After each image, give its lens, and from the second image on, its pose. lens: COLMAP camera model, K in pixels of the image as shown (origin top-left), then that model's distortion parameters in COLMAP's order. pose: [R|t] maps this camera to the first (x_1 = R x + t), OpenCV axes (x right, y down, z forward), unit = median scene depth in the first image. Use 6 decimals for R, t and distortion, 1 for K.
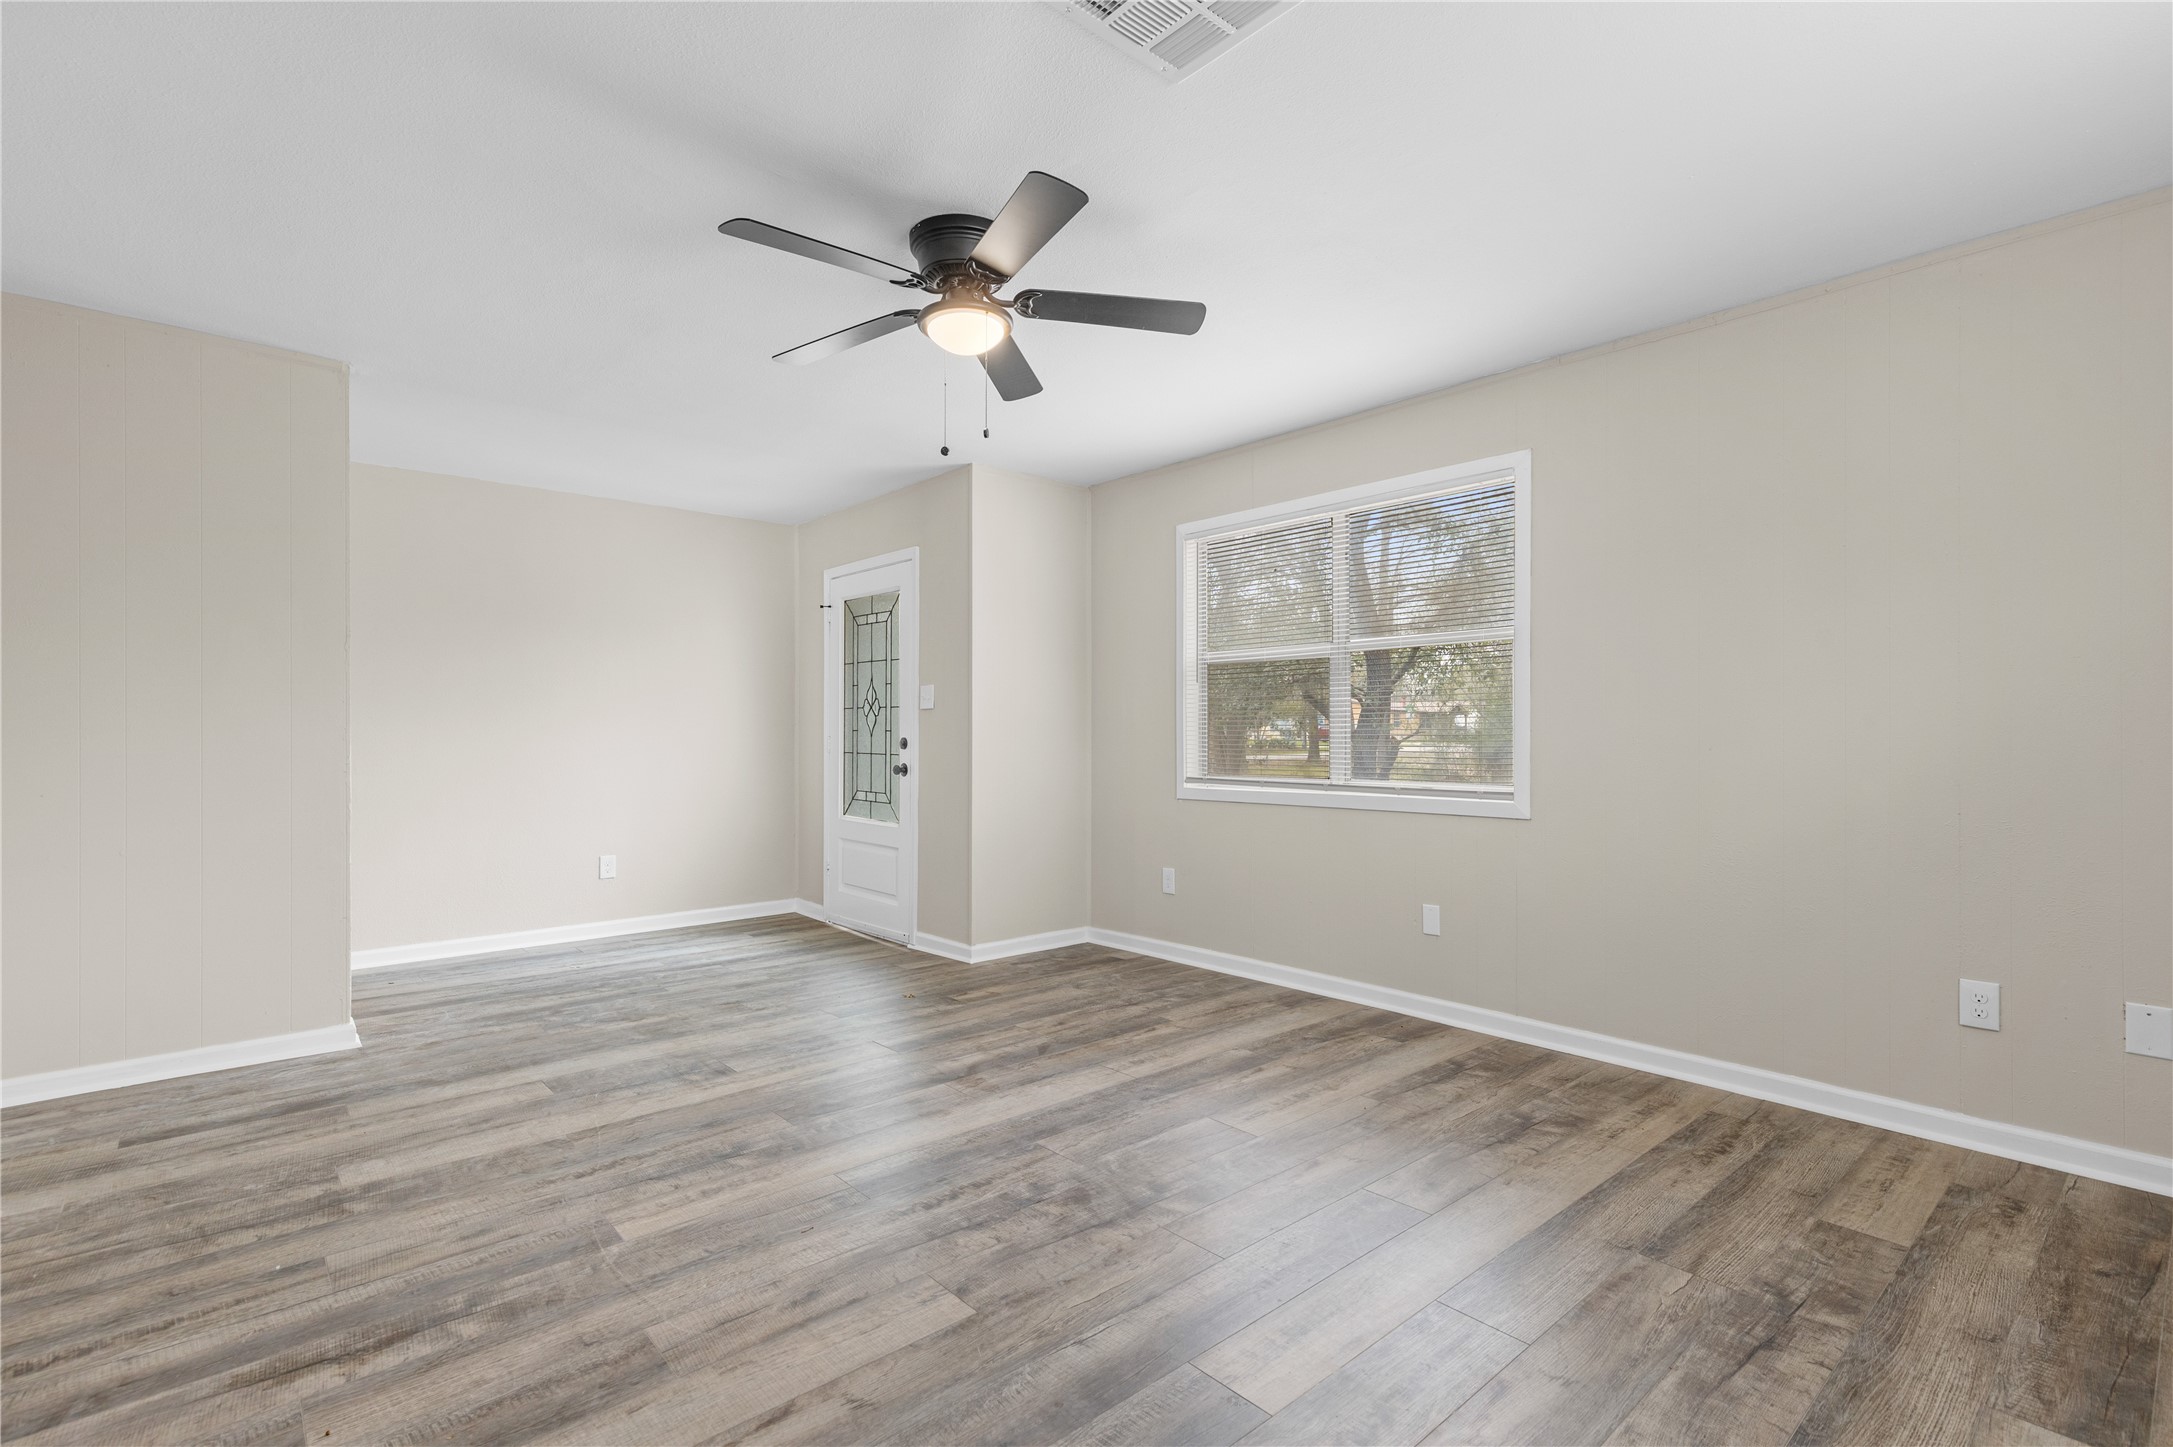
lens RADIAL K [[993.8, 0, 1087.9], [0, 993.8, 737.1], [0, 0, 1]] dist [-0.000154, 0.001201]
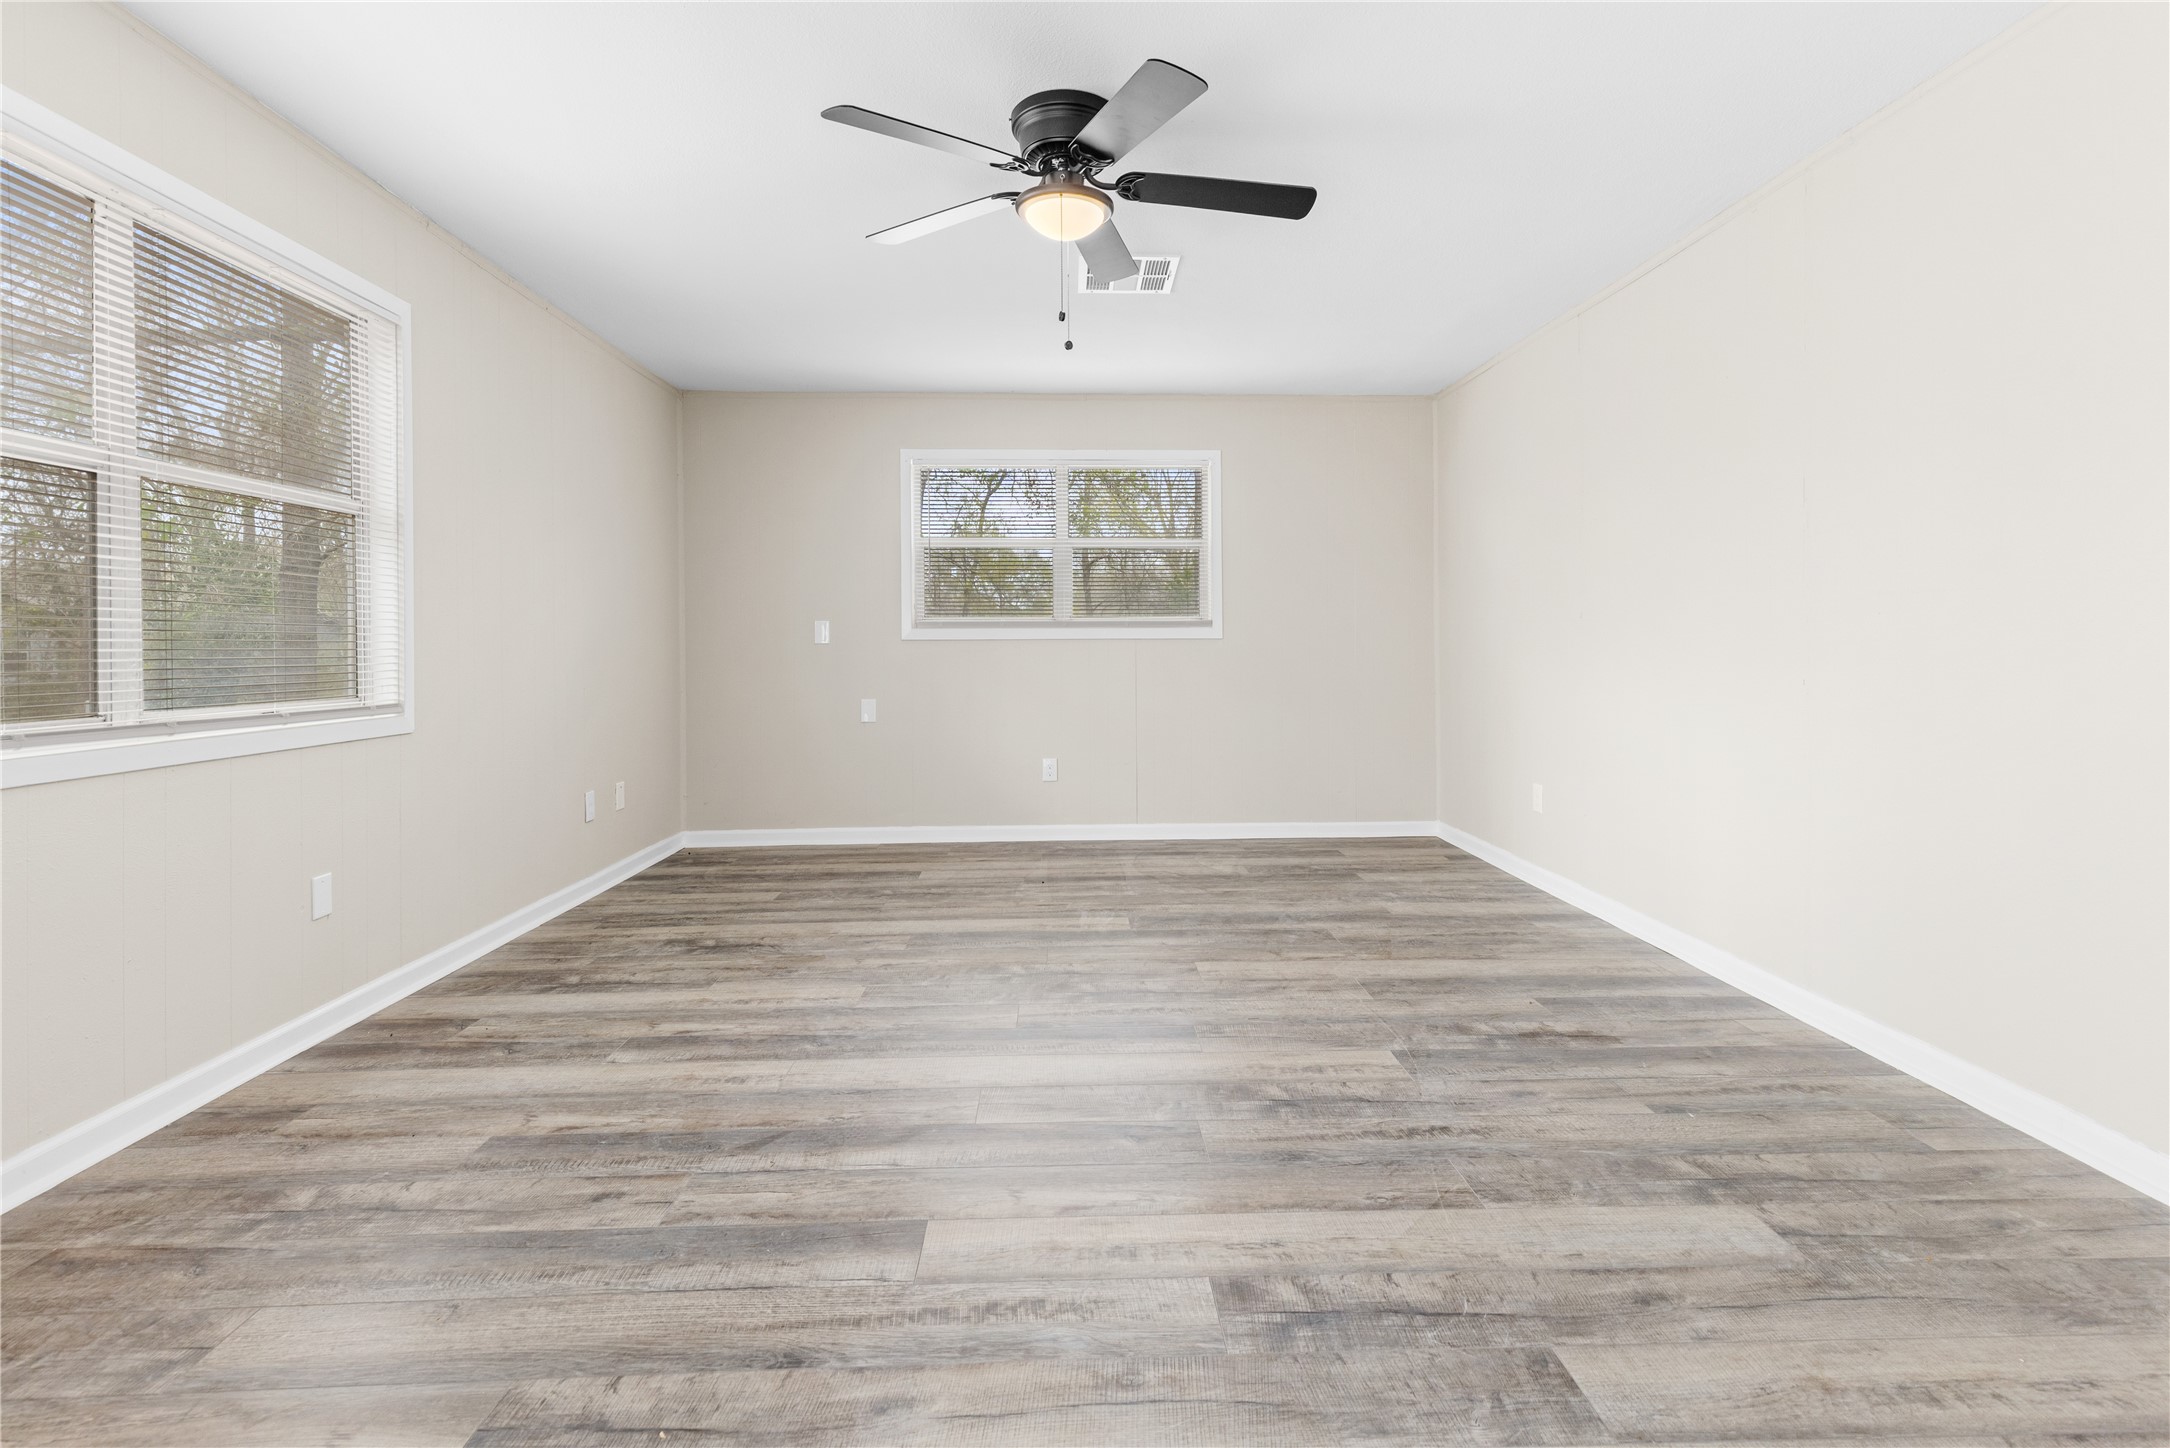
lens RADIAL K [[992.4, 0, 1122.8], [0, 992.4, 661.1], [0, 0, 1]] dist [-0.000154, 0.001201]
pose [[-0.791138, -0.005327, 0.611614, -0.718352], [0.003660, 0.999903, 0.013443, 0.013770], [-0.611627, 0.012874, -0.791042, 1.631138]]
